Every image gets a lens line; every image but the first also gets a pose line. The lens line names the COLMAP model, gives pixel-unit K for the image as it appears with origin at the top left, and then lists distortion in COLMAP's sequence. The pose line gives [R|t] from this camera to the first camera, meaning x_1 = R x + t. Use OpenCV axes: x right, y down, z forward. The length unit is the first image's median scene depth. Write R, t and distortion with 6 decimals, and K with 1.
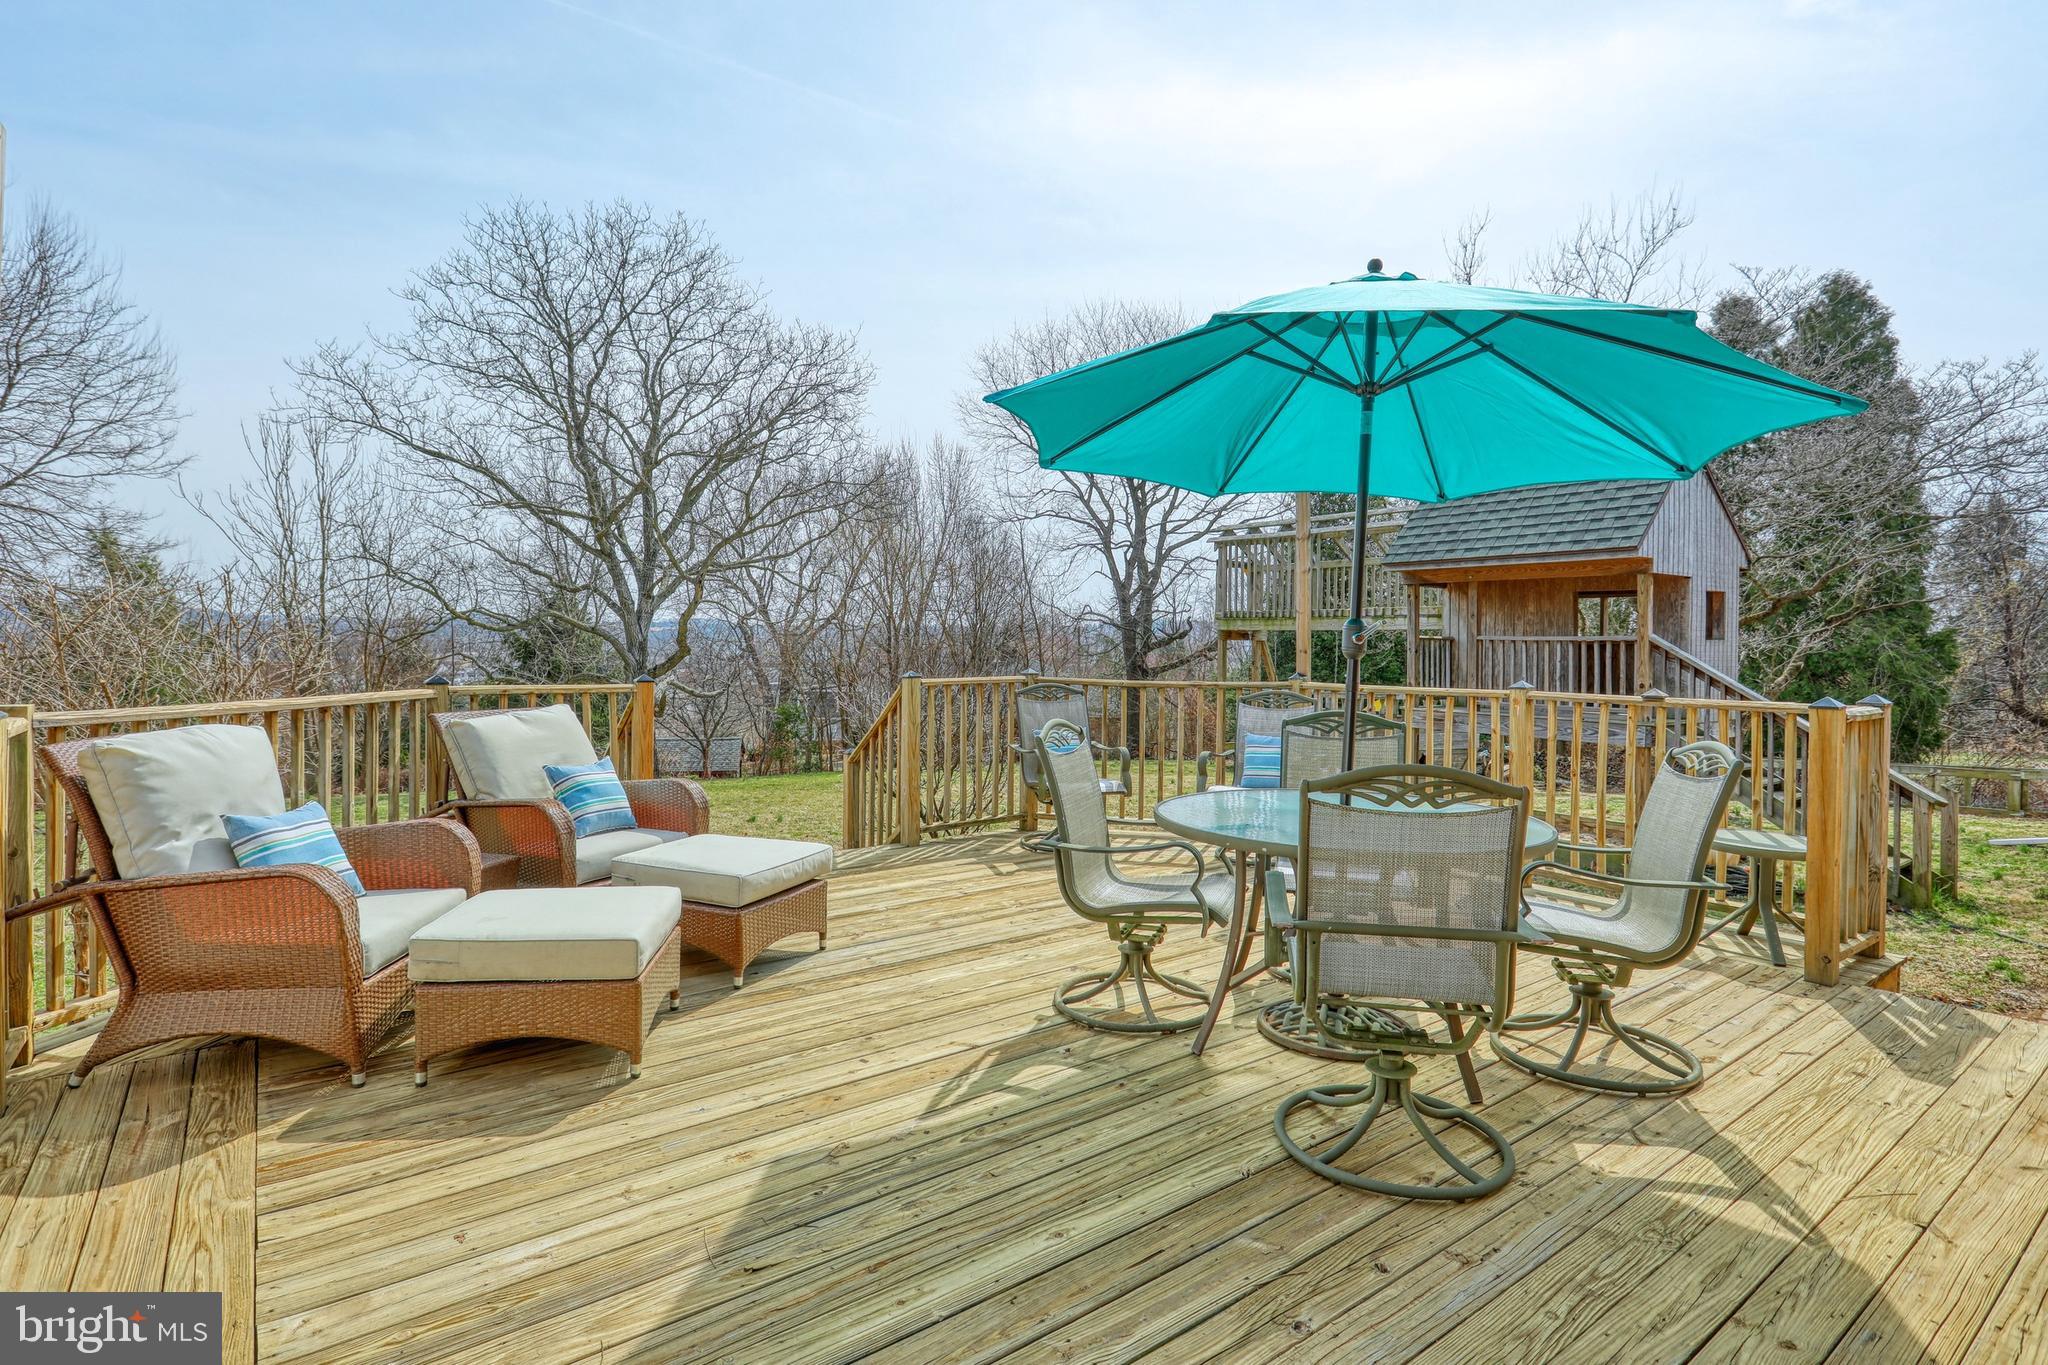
lens RADIAL K [[996.3, 0, 998.1], [0, 996.3, 641.9], [0, 0, 1]] dist [0.000366, 0.000061]
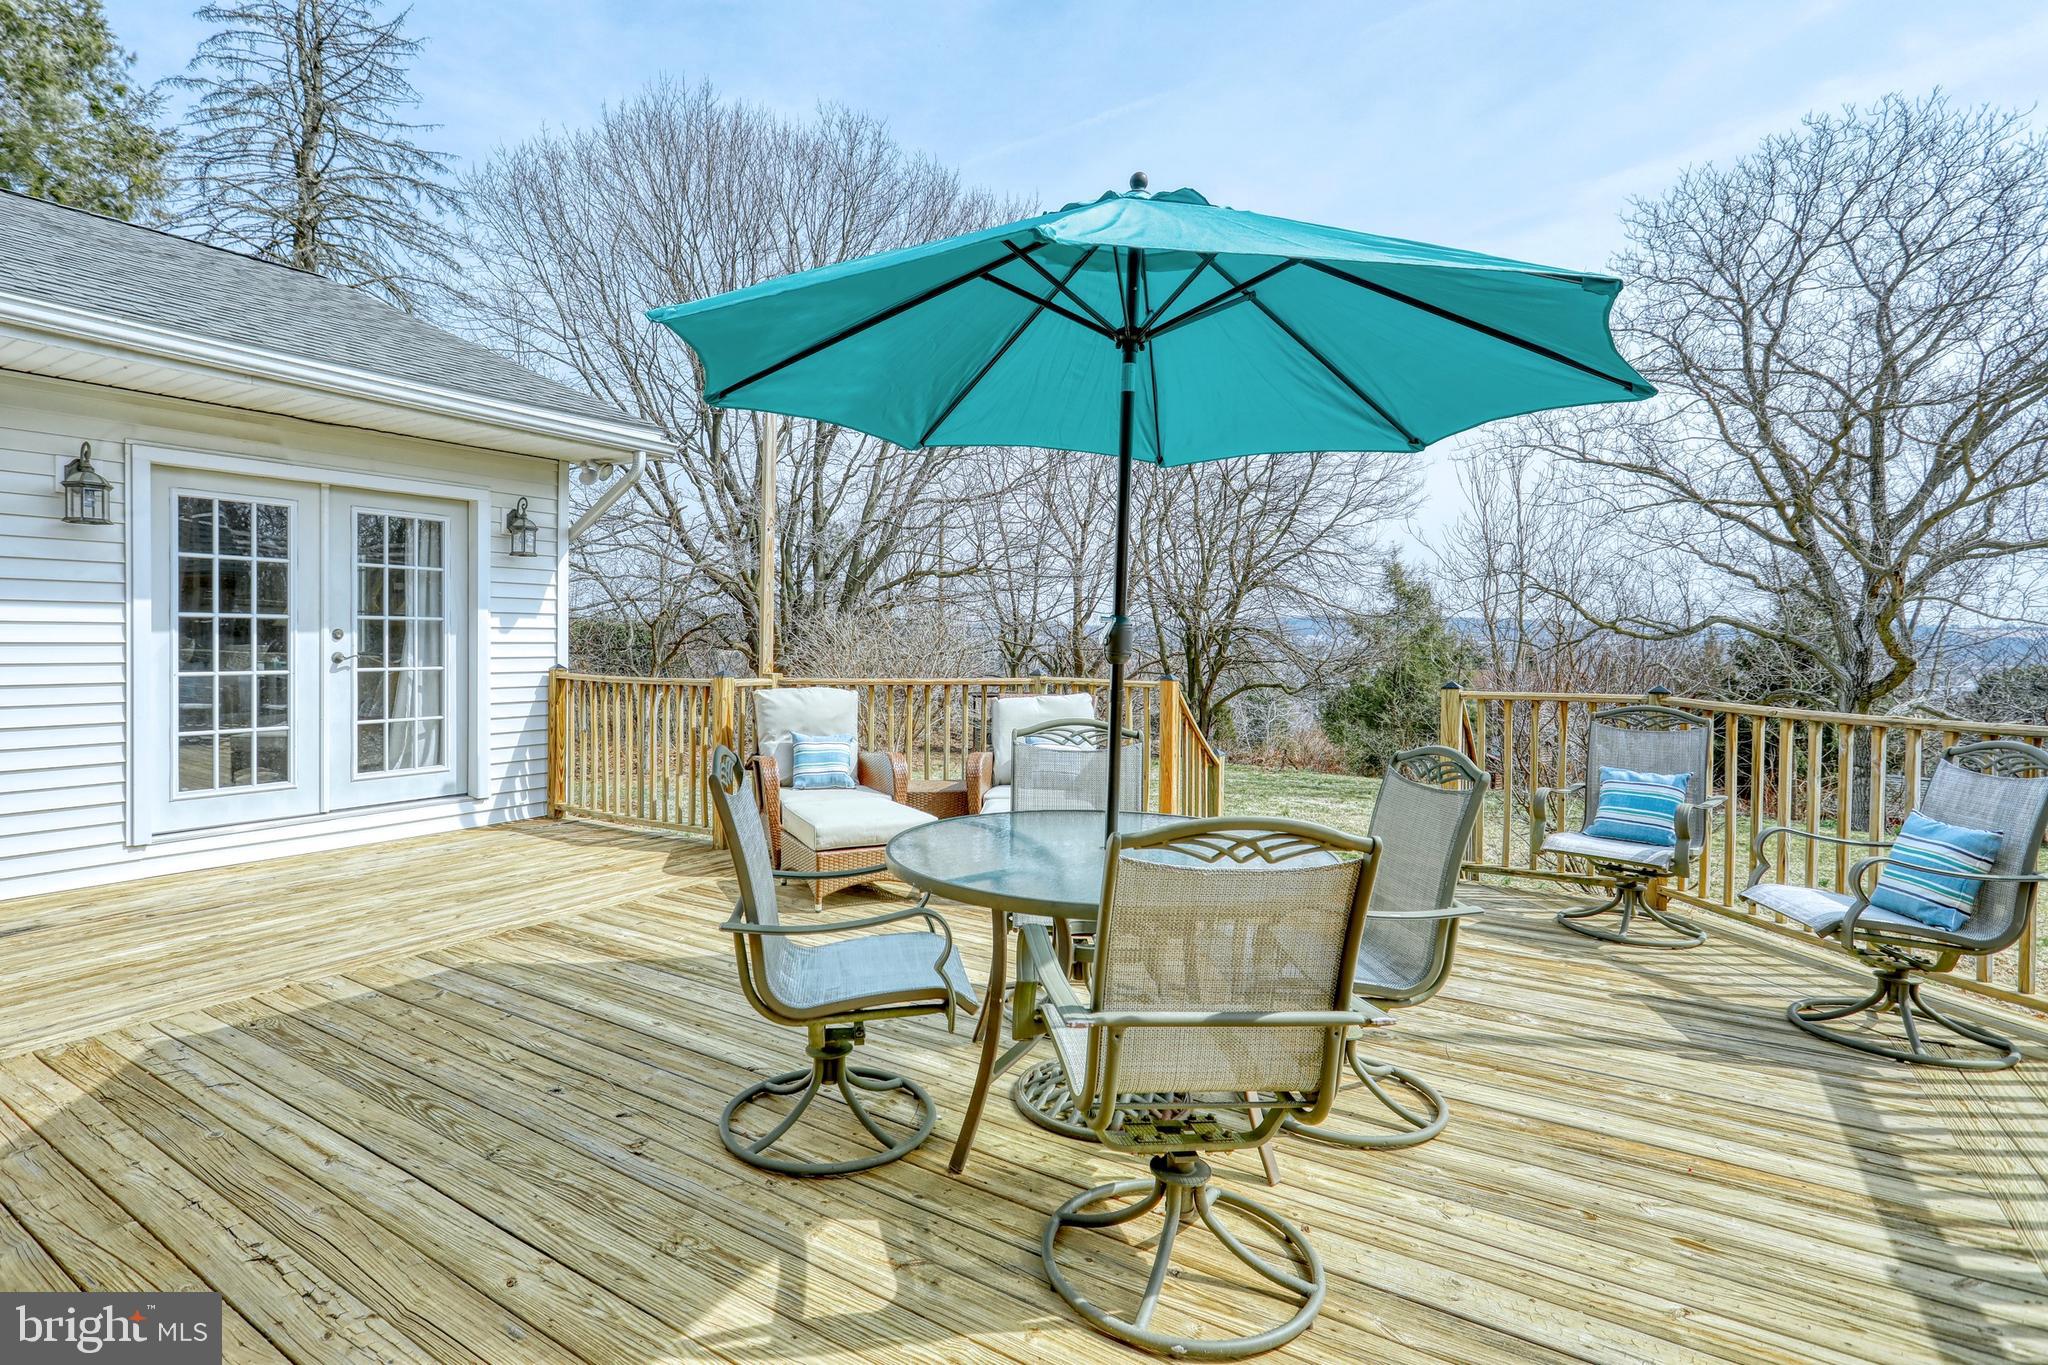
lens RADIAL K [[996.3, 0, 998.1], [0, 996.3, 641.9], [0, 0, 1]] dist [0.000366, 0.000061]
pose [[0.352765, -0.004128, -0.935703, 0.825270], [-0.004656, 0.999970, -0.006166, -0.000700], [0.935700, 0.006532, 0.352735, 0.451971]]
